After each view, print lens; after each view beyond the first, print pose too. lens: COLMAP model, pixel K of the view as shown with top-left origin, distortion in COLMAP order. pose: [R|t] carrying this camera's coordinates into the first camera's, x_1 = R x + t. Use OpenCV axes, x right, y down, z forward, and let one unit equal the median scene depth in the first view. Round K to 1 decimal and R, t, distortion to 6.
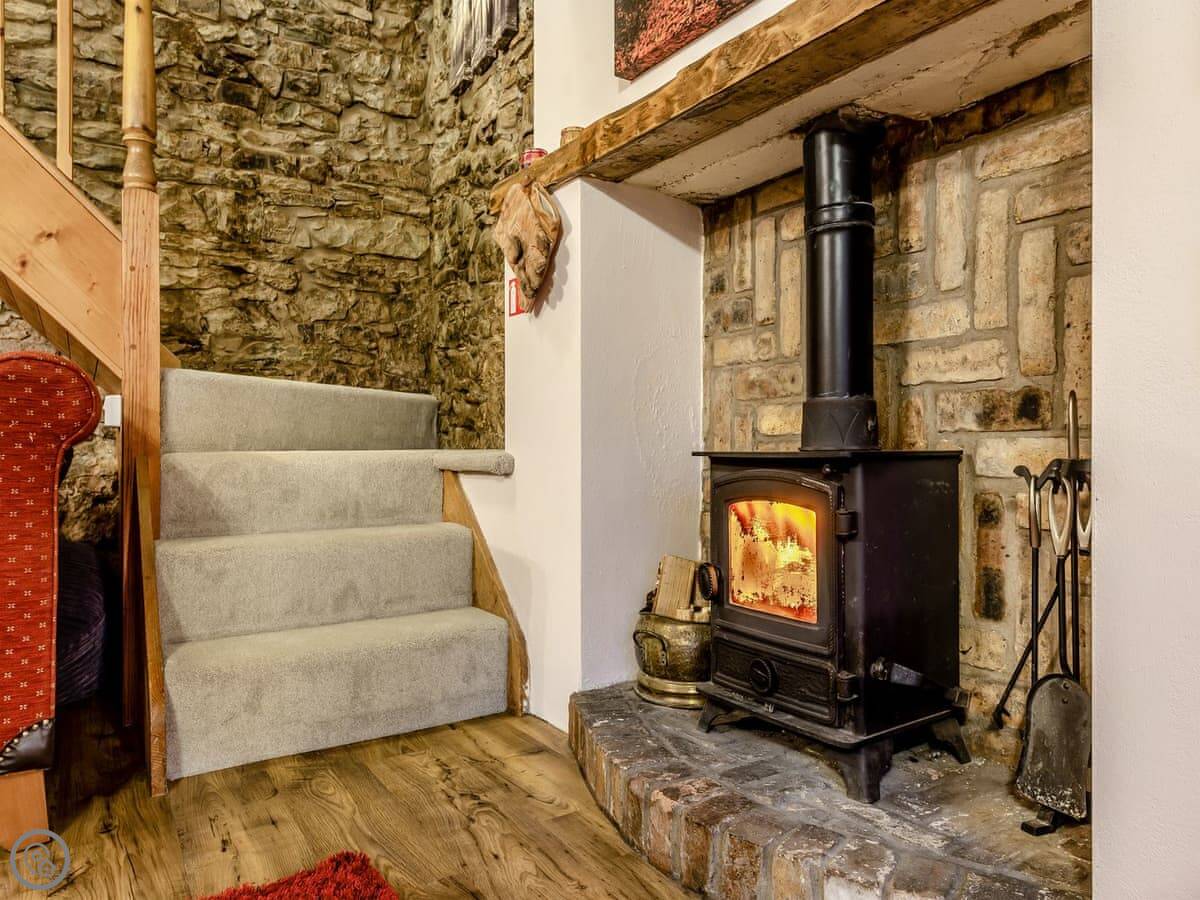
lens RADIAL K [[840.3, 0, 576.2], [0, 840.3, 448.3], [0, 0, 1]] dist [0.006758, -0.000143]
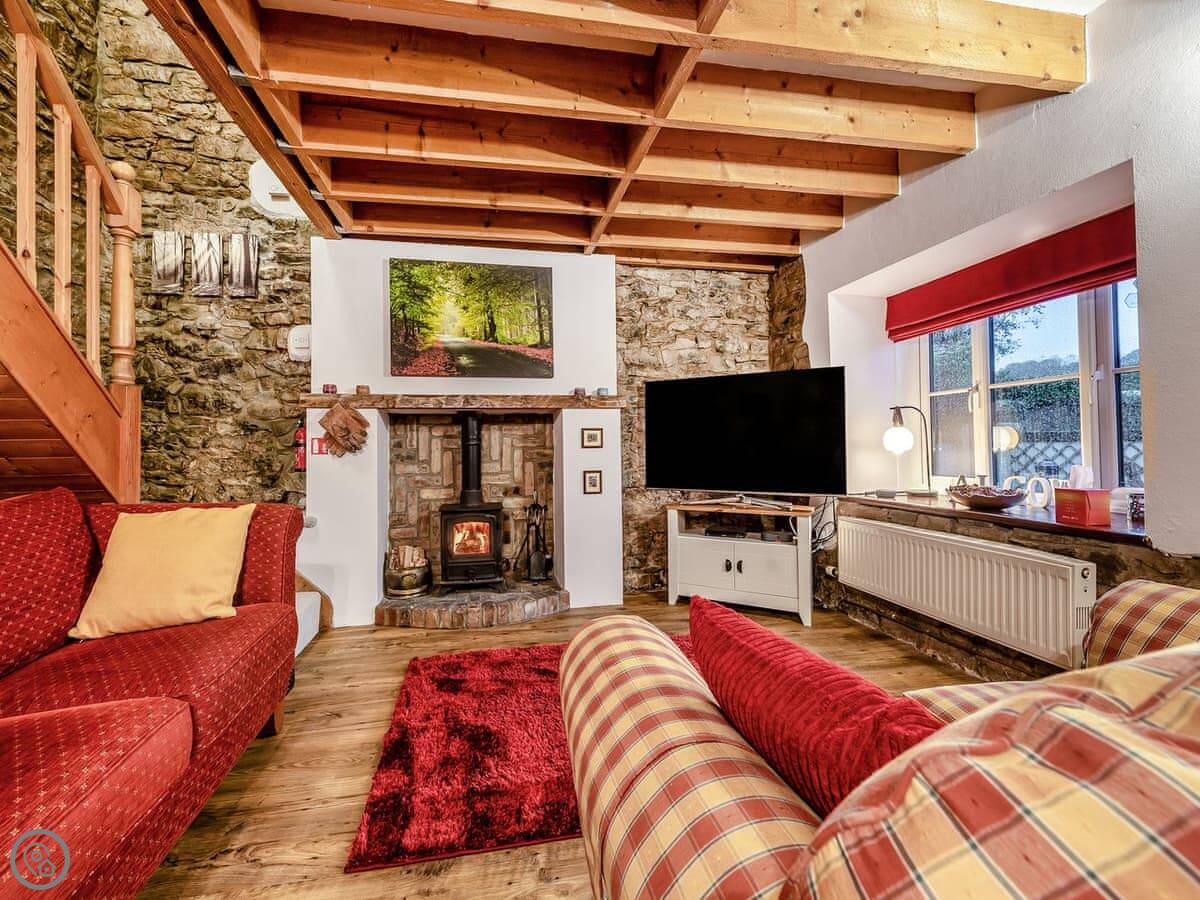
lens RADIAL K [[485.5, 0, 593.8], [0, 485.5, 437.9], [0, 0, 1]] dist [0.001659, -0.000417]
pose [[0.366852, 0.014599, 0.930165, -1.085548], [0.016352, 0.999621, -0.022138, -0.173815], [-0.930136, 0.023332, 0.366474, -0.176345]]
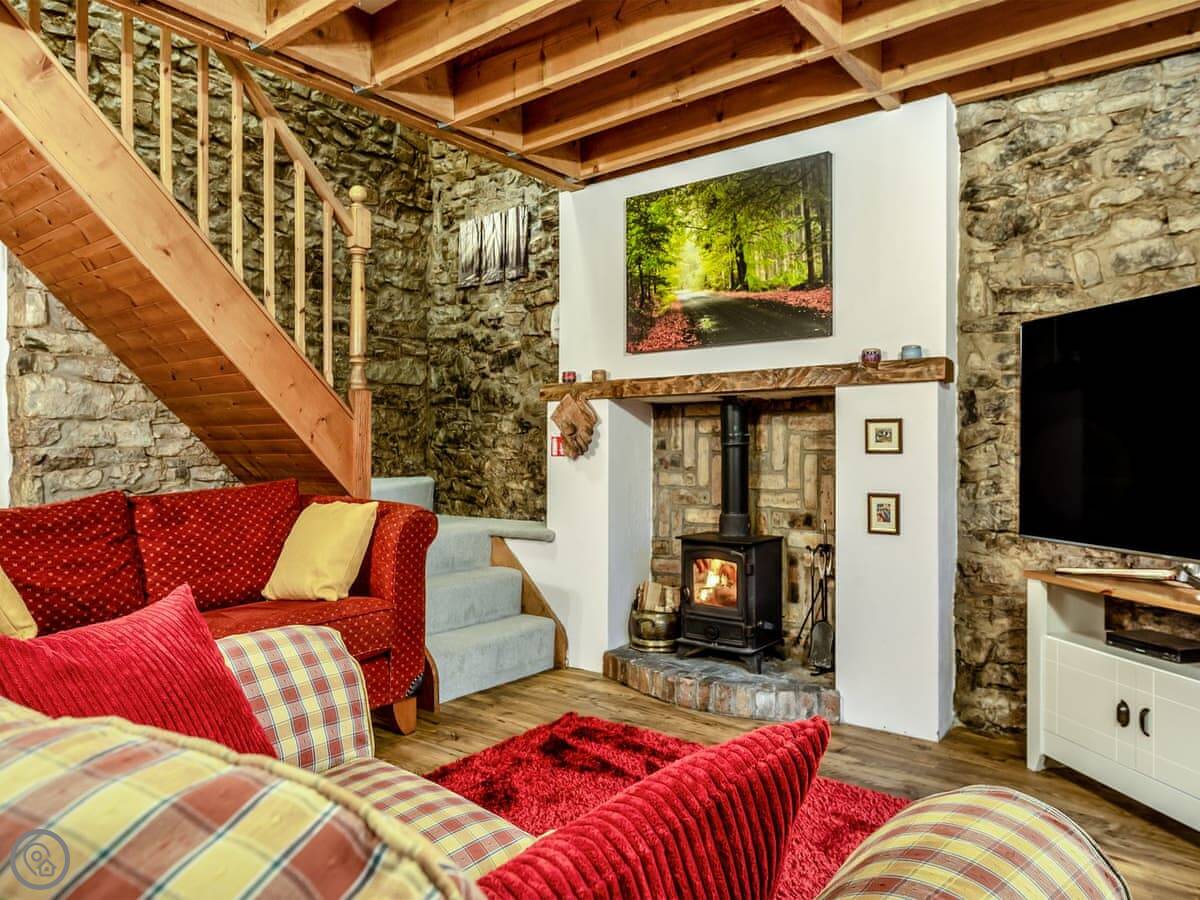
lens RADIAL K [[837.0, 0, 603.5], [0, 837.0, 451.3], [0, 0, 1]] dist [0.003925, -0.005287]
pose [[0.943887, 0.002992, 0.330254, -0.634086], [-0.000979, 0.999980, -0.006261, -0.170141], [-0.330266, 0.005586, 0.943871, -0.857950]]
